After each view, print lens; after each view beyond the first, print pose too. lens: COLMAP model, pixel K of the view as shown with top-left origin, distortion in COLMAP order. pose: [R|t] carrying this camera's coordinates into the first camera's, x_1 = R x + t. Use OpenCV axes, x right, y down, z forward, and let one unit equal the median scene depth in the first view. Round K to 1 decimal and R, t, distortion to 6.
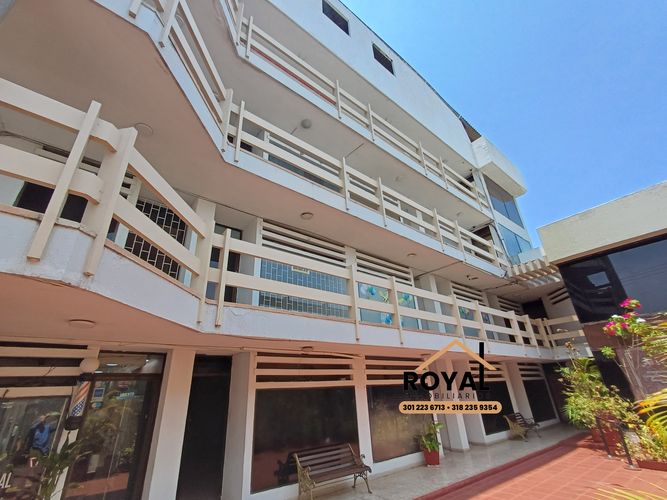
lens RADIAL K [[300.3, 0, 330.7], [0, 300.3, 248.4], [0, 0, 1]] dist [0.006576, -0.000362]
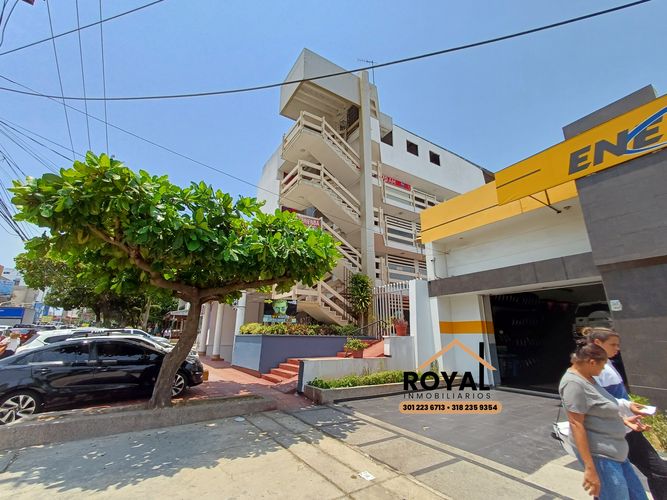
lens RADIAL K [[300.3, 0, 330.7], [0, 300.3, 248.4], [0, 0, 1]] dist [0.006576, -0.000362]
pose [[0.987813, 0.018291, -0.154567, -0.379799], [0.004082, 0.989685, 0.143206, -0.682267], [0.155592, -0.142091, 0.977549, -2.360973]]
